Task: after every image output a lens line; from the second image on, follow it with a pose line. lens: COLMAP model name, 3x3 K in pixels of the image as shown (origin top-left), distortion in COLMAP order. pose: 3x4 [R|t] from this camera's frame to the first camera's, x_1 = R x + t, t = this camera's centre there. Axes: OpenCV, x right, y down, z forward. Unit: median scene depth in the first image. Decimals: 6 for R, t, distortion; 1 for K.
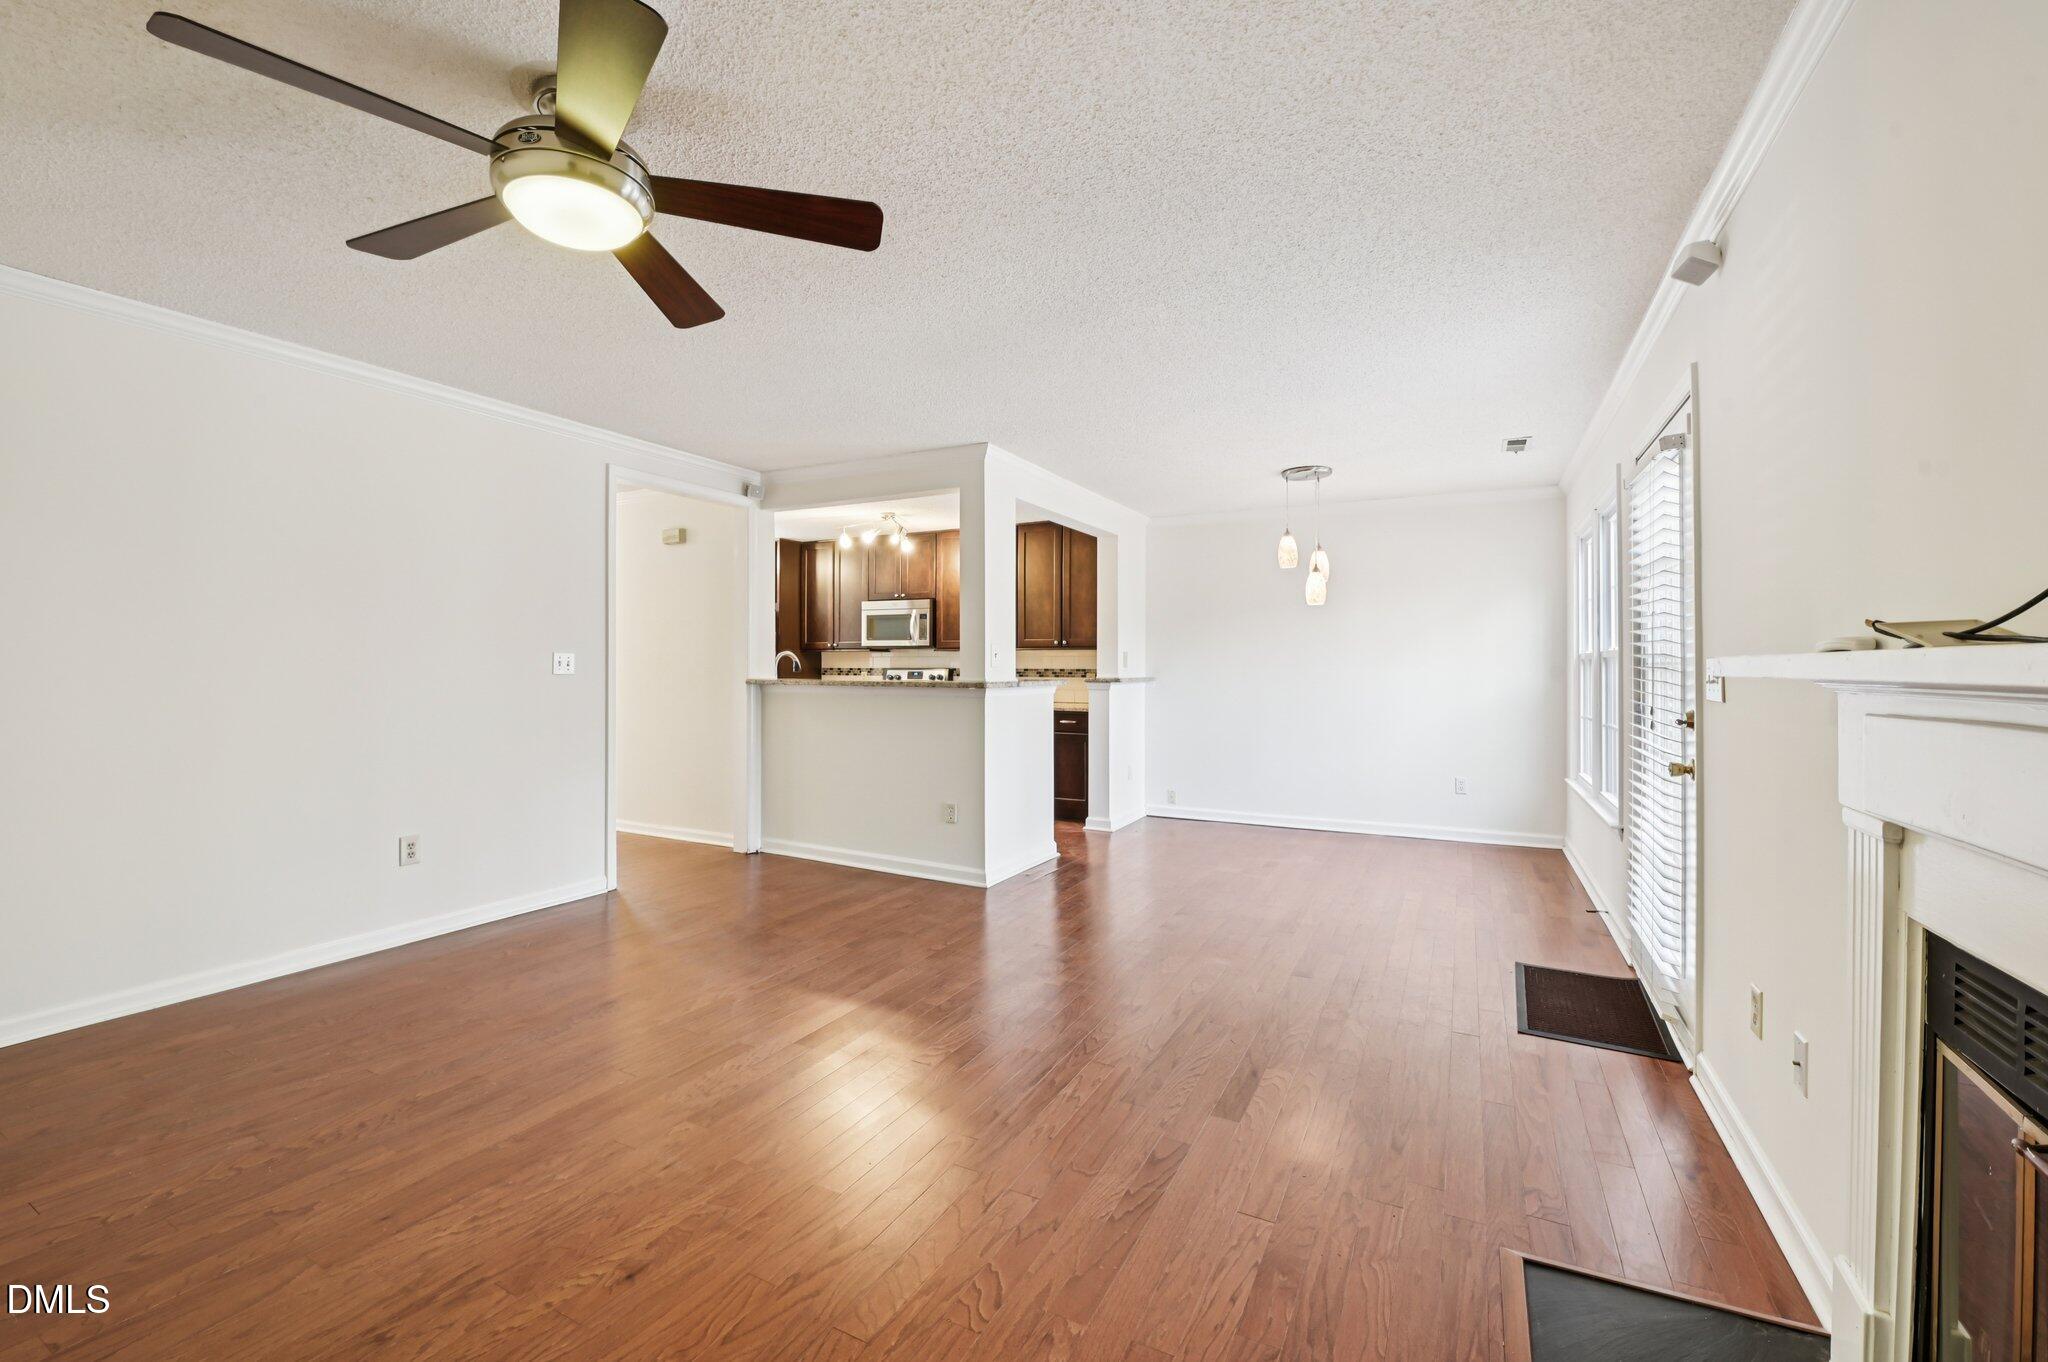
lens RADIAL K [[878.3, 0, 1024.0], [0, 878.3, 681.0], [0, 0, 1]] dist [-0.001934, 0.000342]
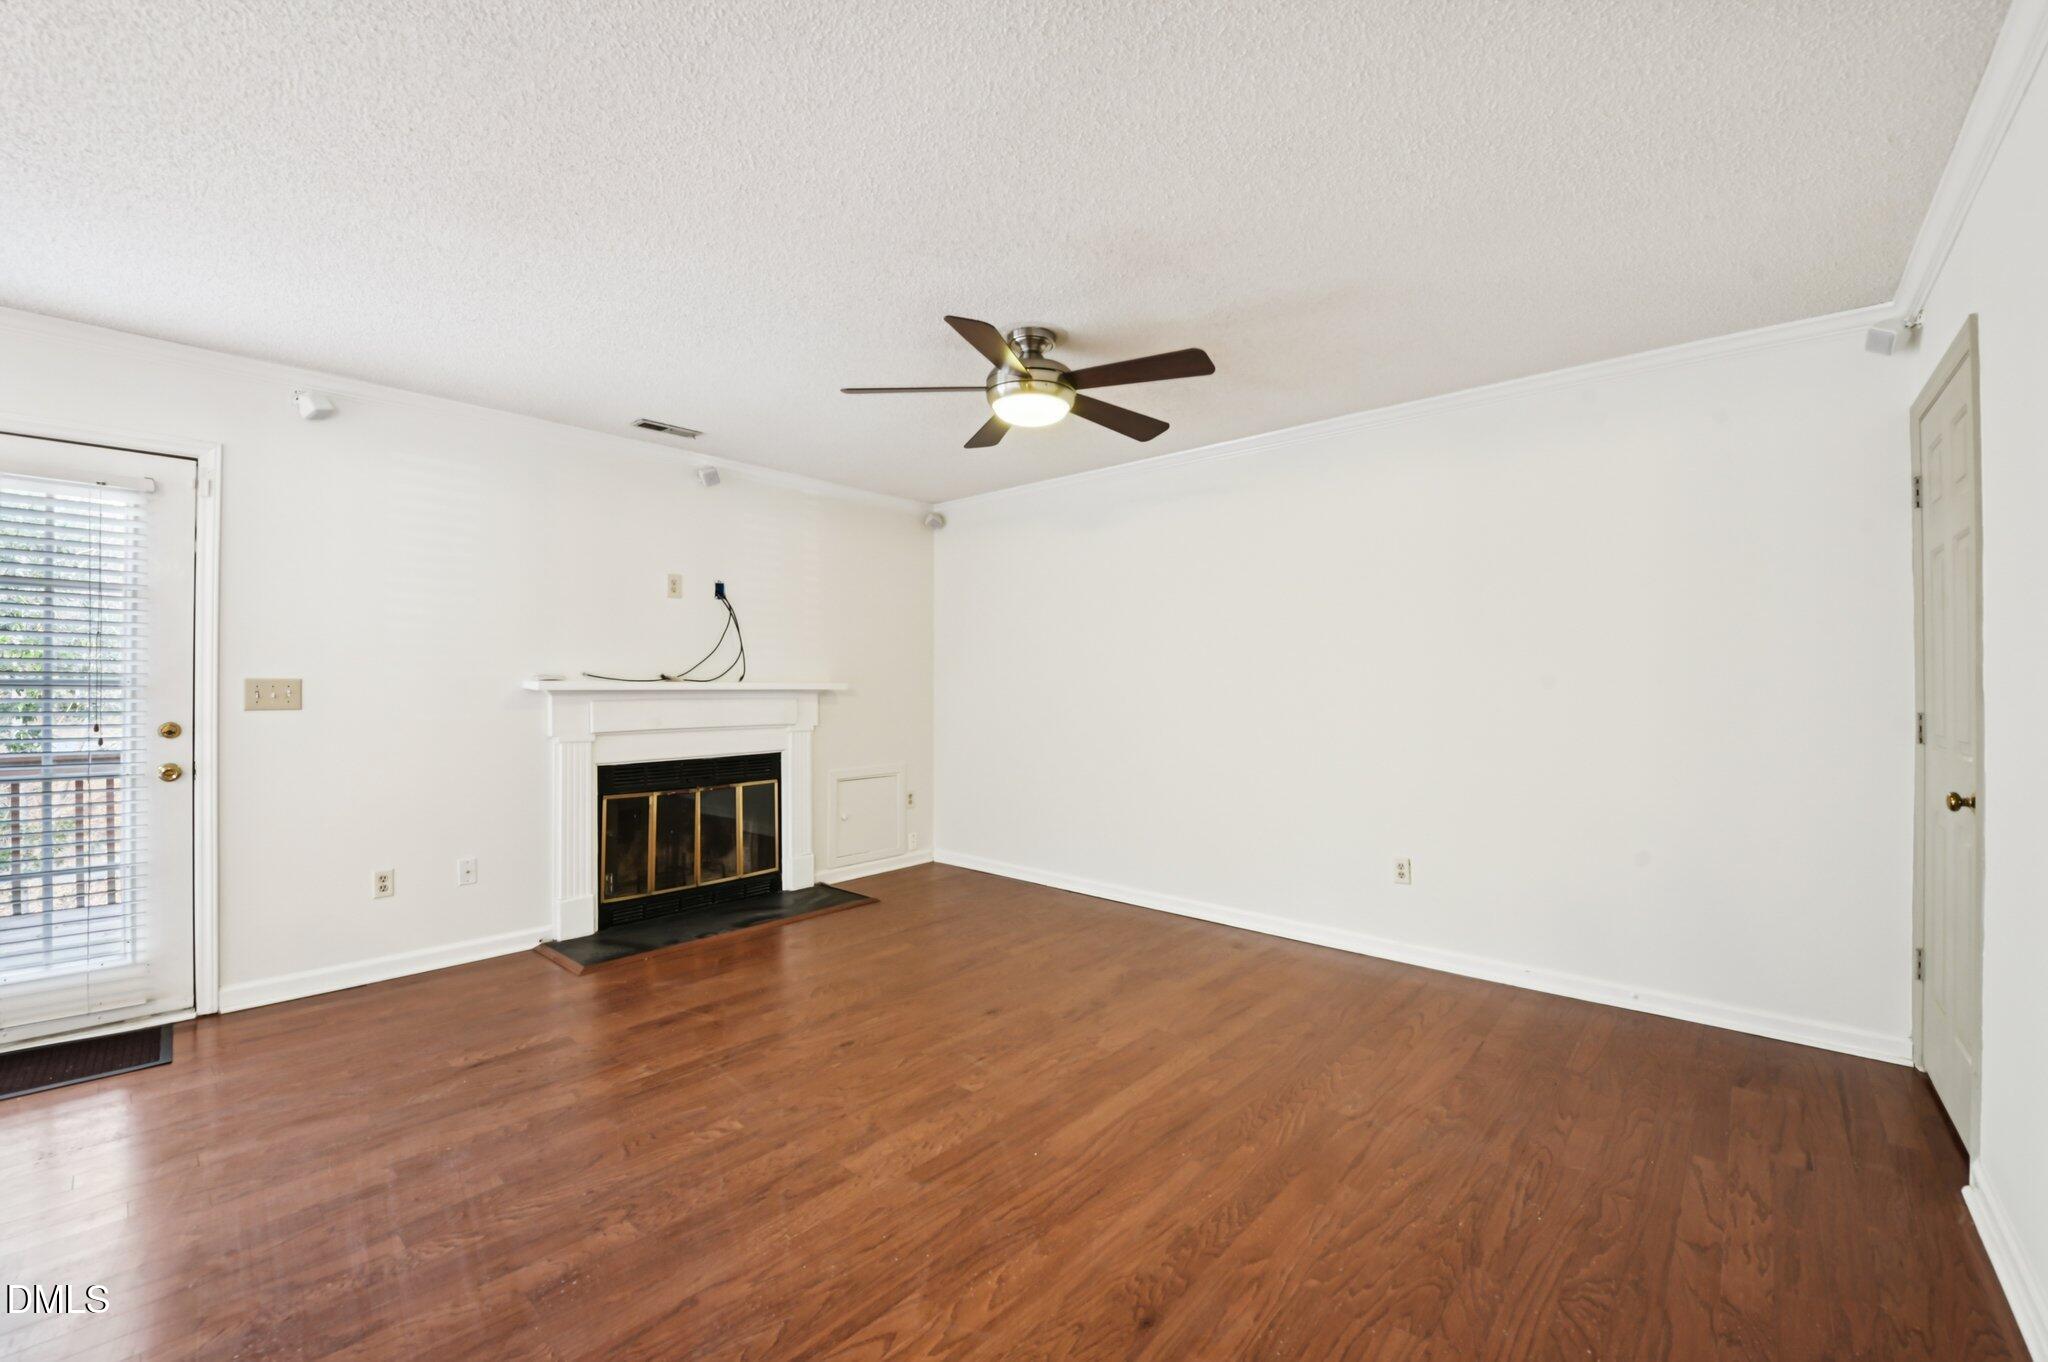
lens RADIAL K [[886.3, 0, 1029.6], [0, 886.3, 675.7], [0, 0, 1]] dist [0.000107, -0.001024]
pose [[-0.974156, 0.003216, 0.225854, -0.726563], [0.003086, 0.999995, -0.000929, -0.032777], [-0.225856, -0.000208, -0.974161, 2.129856]]
